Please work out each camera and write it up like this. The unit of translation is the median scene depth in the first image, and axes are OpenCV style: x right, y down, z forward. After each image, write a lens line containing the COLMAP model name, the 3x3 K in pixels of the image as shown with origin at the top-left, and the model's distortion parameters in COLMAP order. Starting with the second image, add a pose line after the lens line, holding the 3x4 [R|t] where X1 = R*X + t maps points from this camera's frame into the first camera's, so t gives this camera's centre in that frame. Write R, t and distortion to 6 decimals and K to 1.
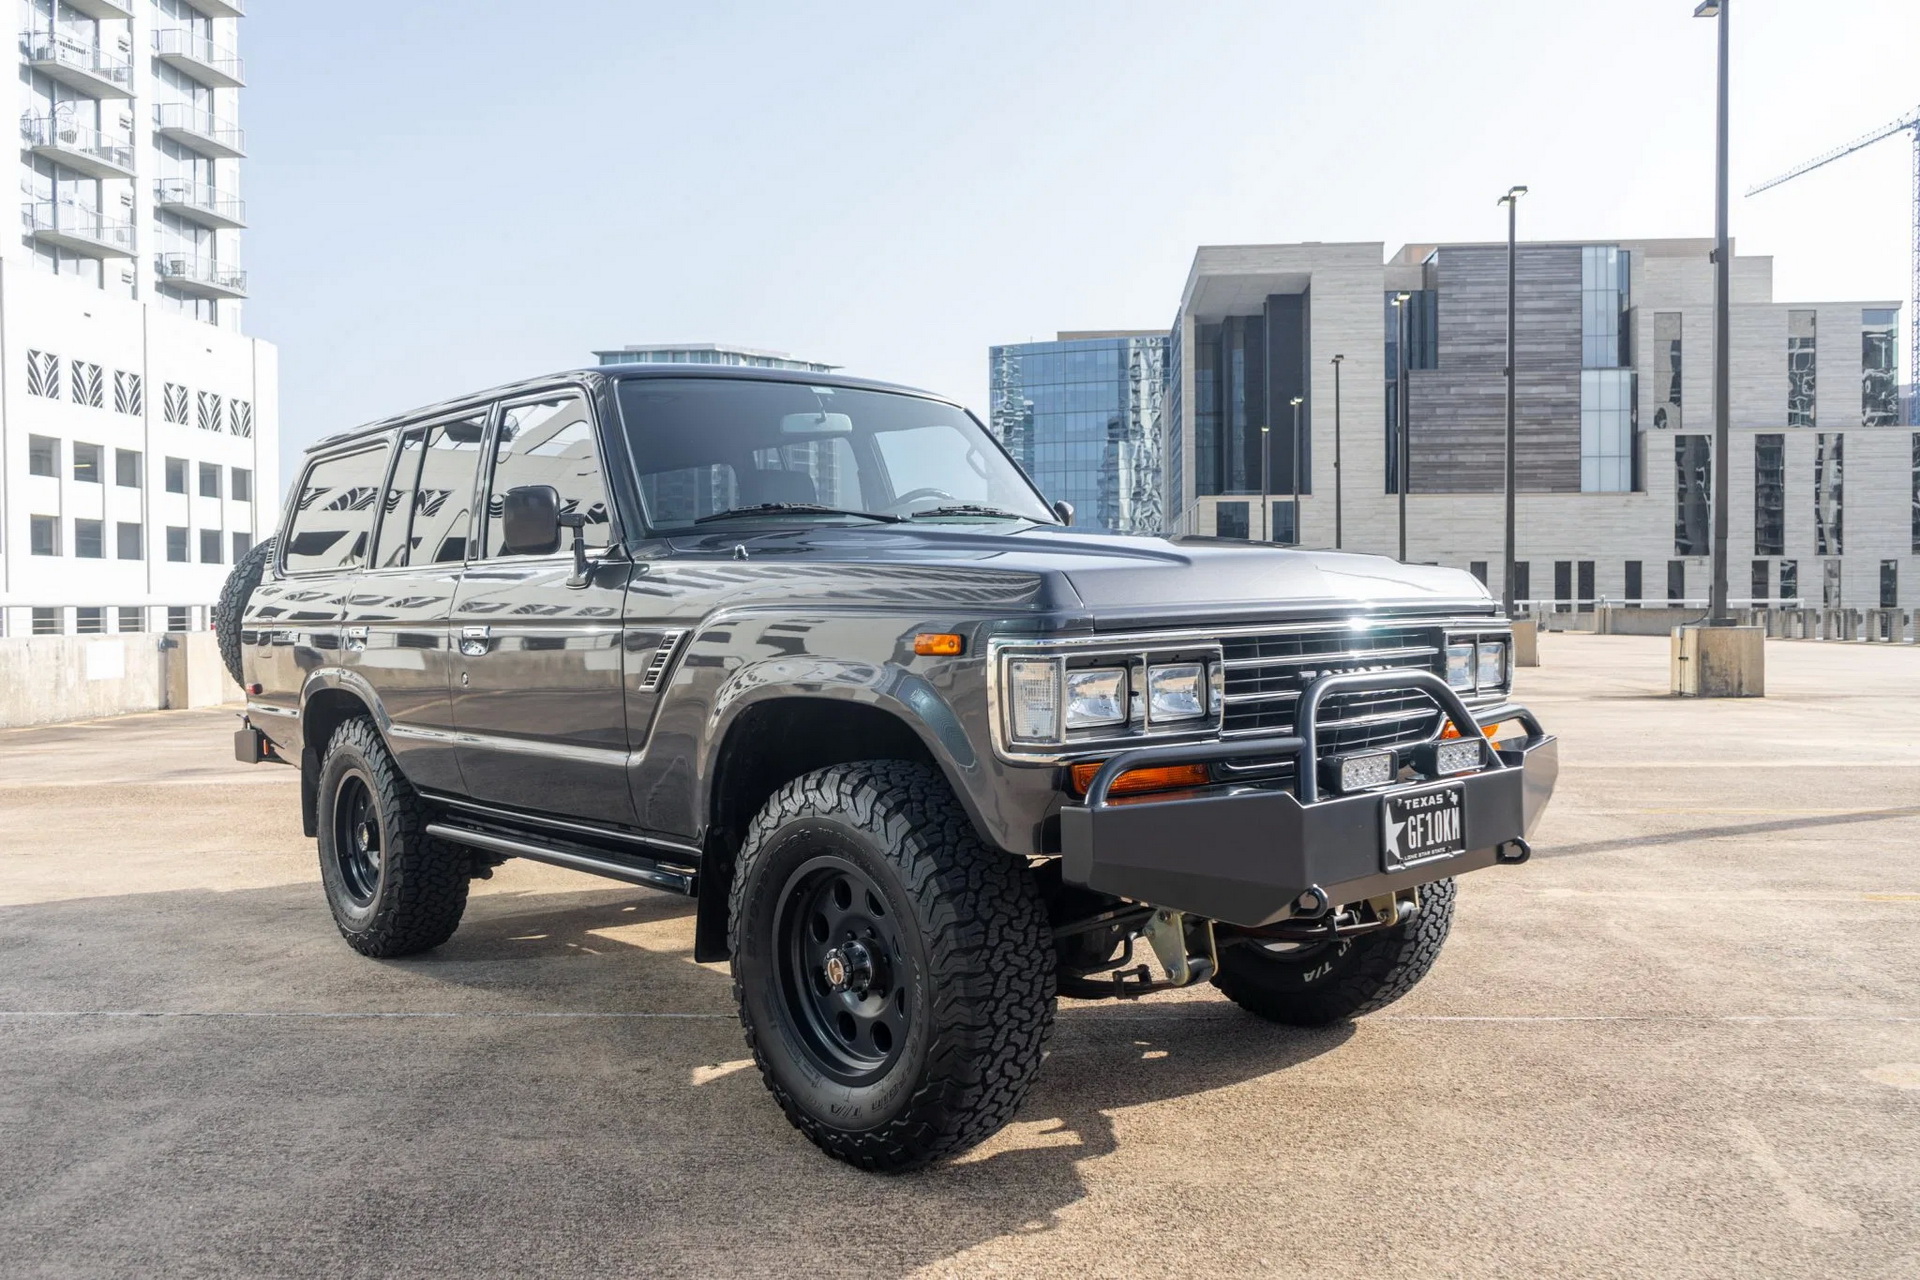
lens RADIAL K [[1545.0, 0, 959.6], [0, 1545.0, 607.7], [0, 0, 1]] dist [0.000731, -0.001384]
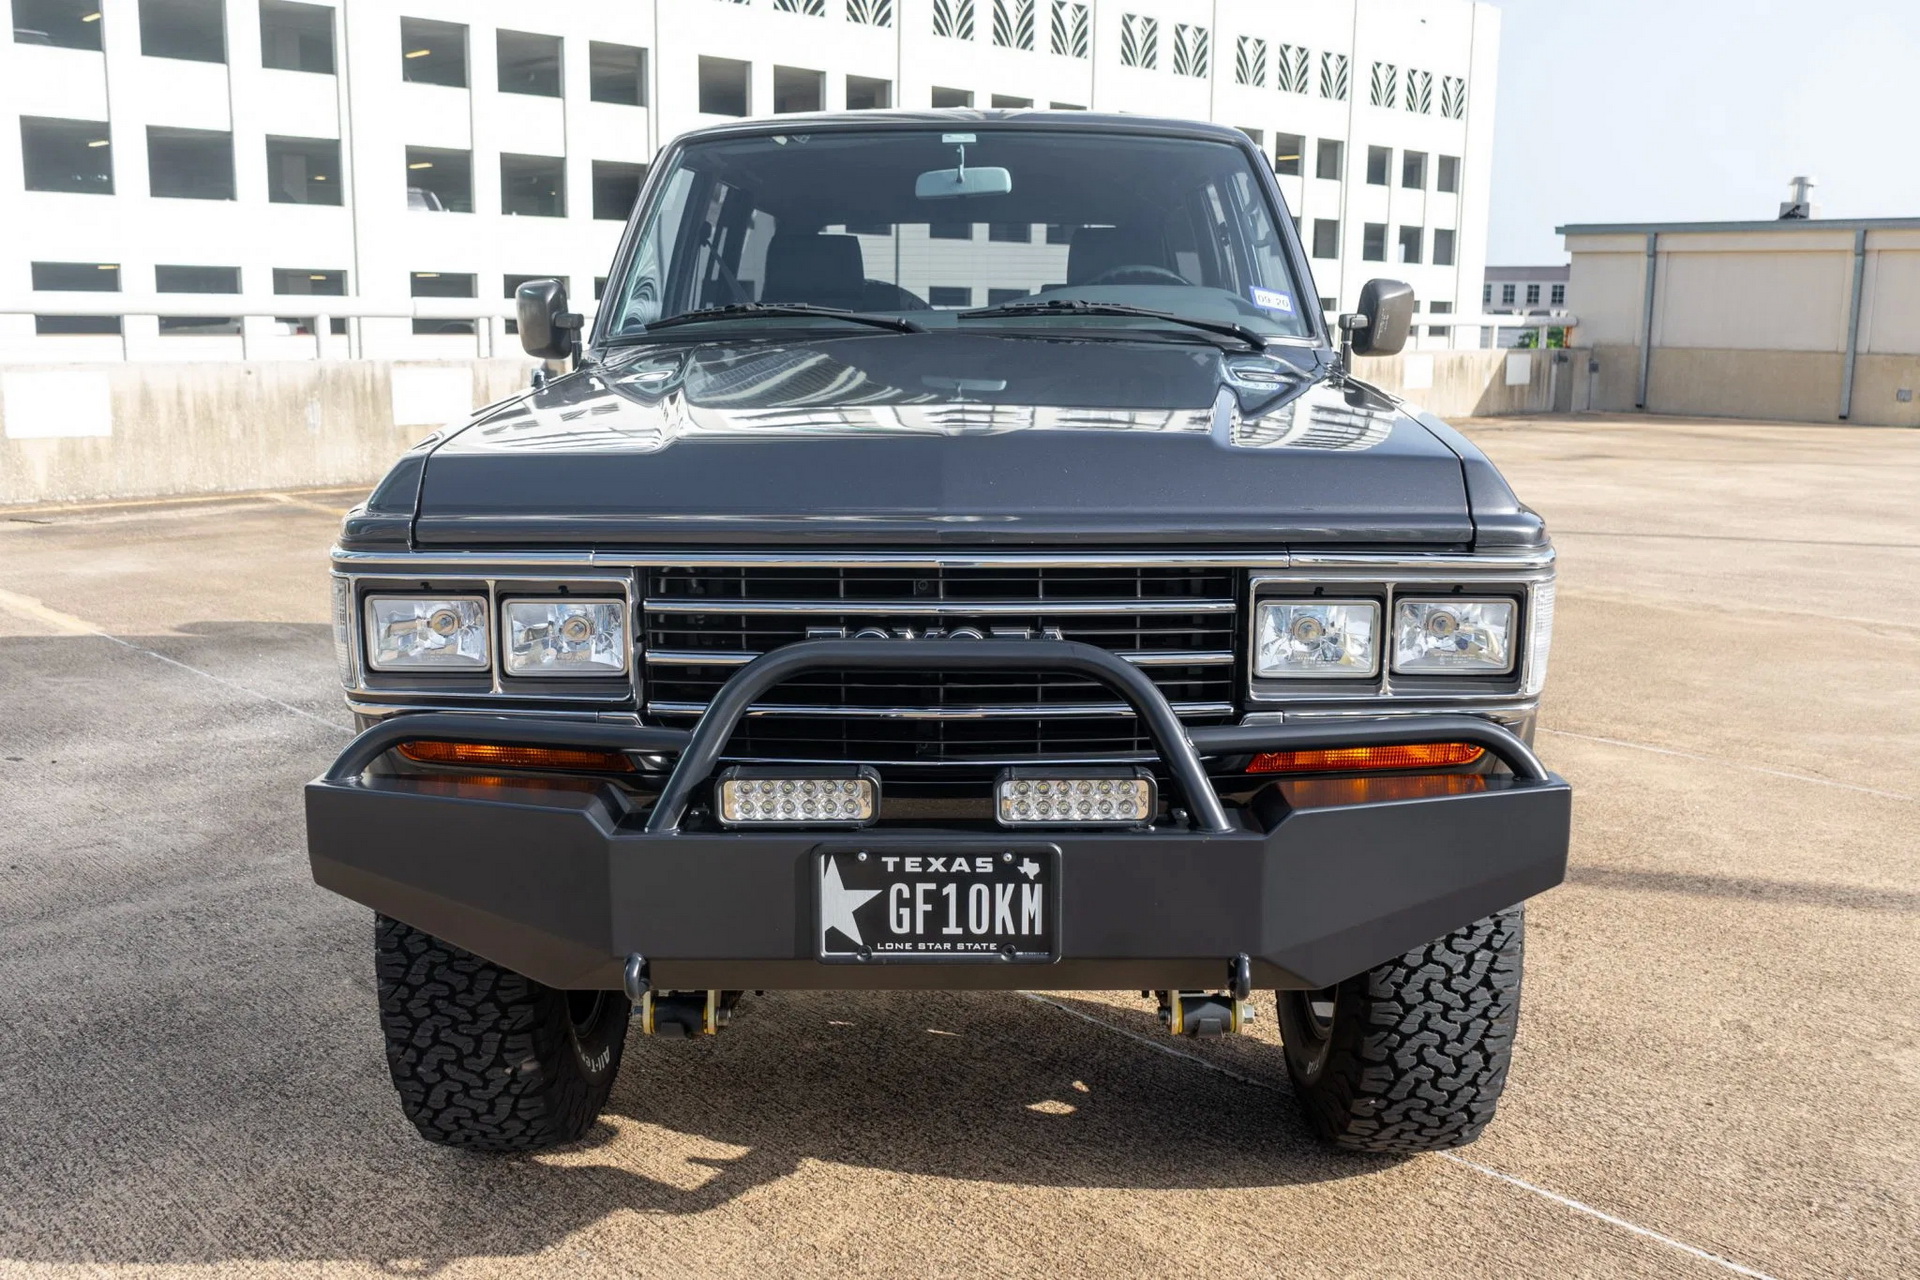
lens RADIAL K [[1771.2, 0, 900.1], [0, 1771.2, 601.1], [0, 0, 1]] dist [-0.007479, -0.002476]
pose [[0.746766, 0.127270, -0.652796, 0.724657], [-0.022302, 0.985760, 0.166673, -0.092219], [0.664712, -0.109908, 0.738971, 0.479315]]
